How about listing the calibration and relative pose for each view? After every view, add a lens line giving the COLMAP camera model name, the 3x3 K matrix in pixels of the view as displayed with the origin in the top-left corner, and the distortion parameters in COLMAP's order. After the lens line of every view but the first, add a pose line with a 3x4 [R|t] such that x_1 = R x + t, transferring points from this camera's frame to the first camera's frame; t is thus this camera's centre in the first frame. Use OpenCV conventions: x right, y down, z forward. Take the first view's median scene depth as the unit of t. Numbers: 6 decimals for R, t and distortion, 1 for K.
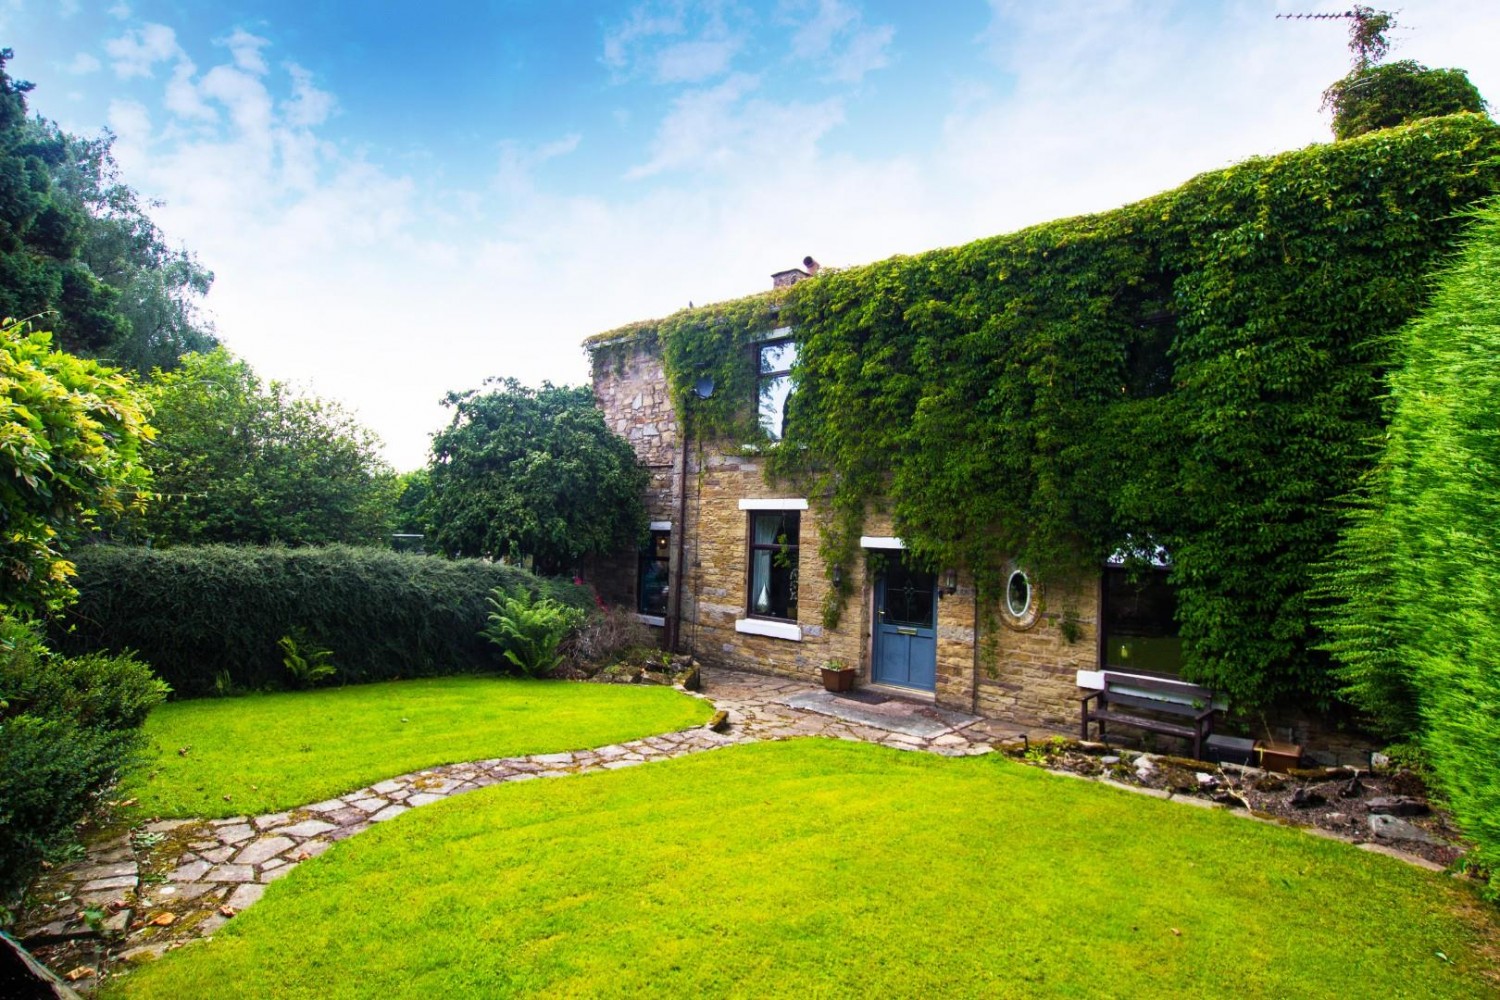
lens RADIAL K [[779.8, 0, 750.0], [0, 779.8, 500.0], [0, 0, 1]] dist [-0.029722, 0.000951]
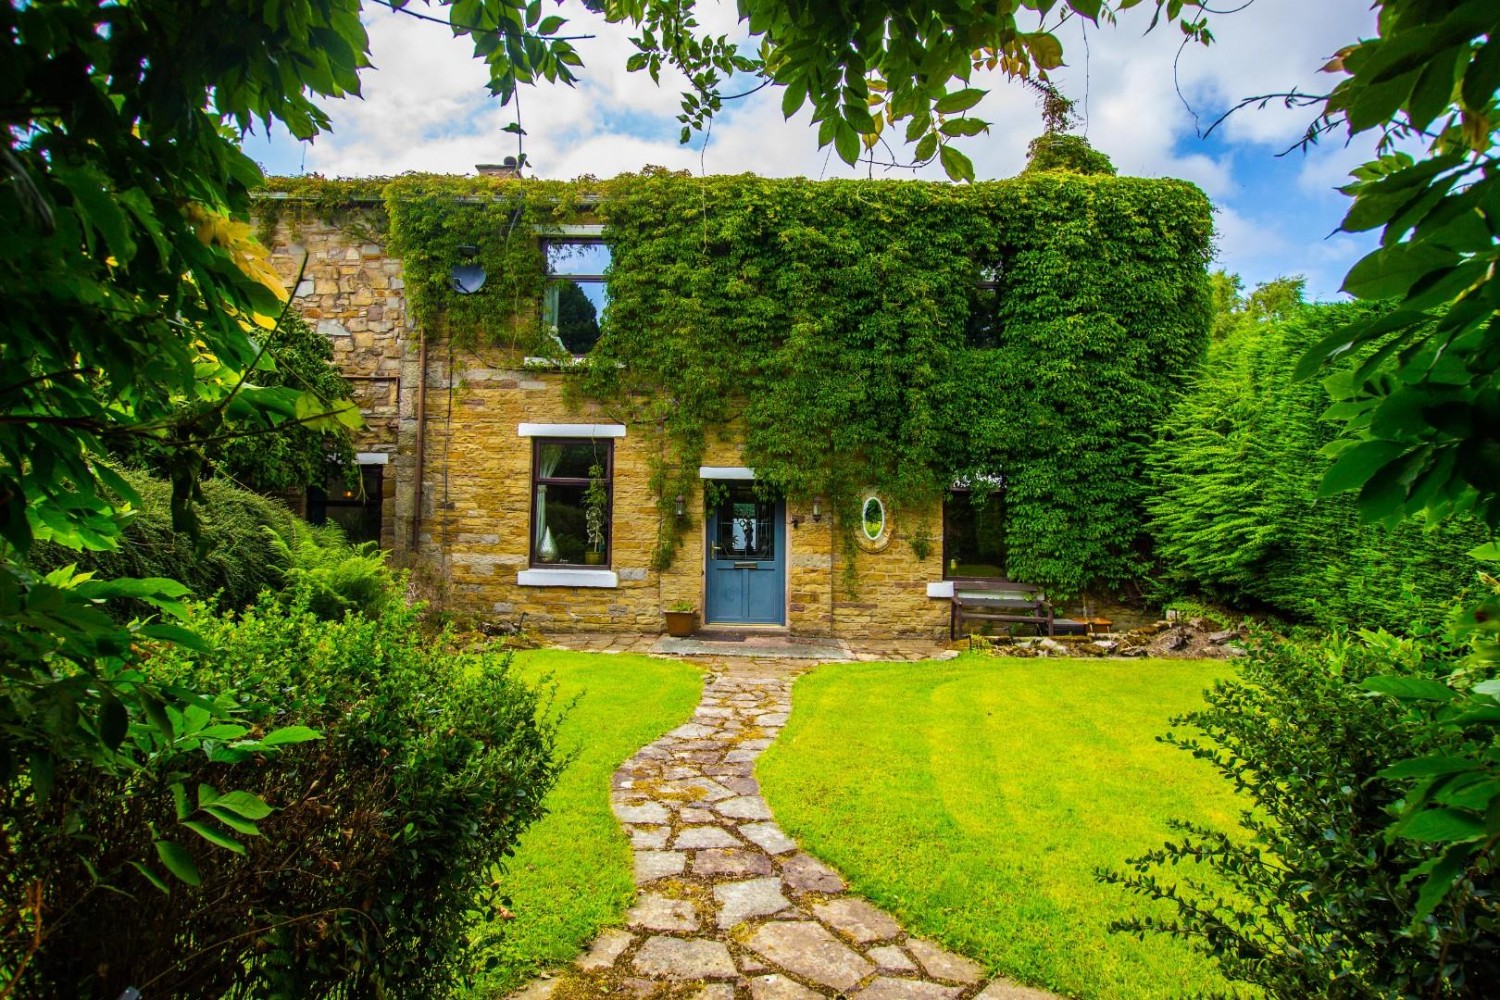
lens RADIAL K [[755.4, 0, 778.5], [0, 755.4, 489.3], [0, 0, 1]] dist [-0.034401, 0.001912]
pose [[0.738463, 0.012576, 0.674176, -0.441764], [-0.020722, 0.999777, 0.004049, 0.076212], [-0.673975, -0.016960, 0.738559, 0.308179]]
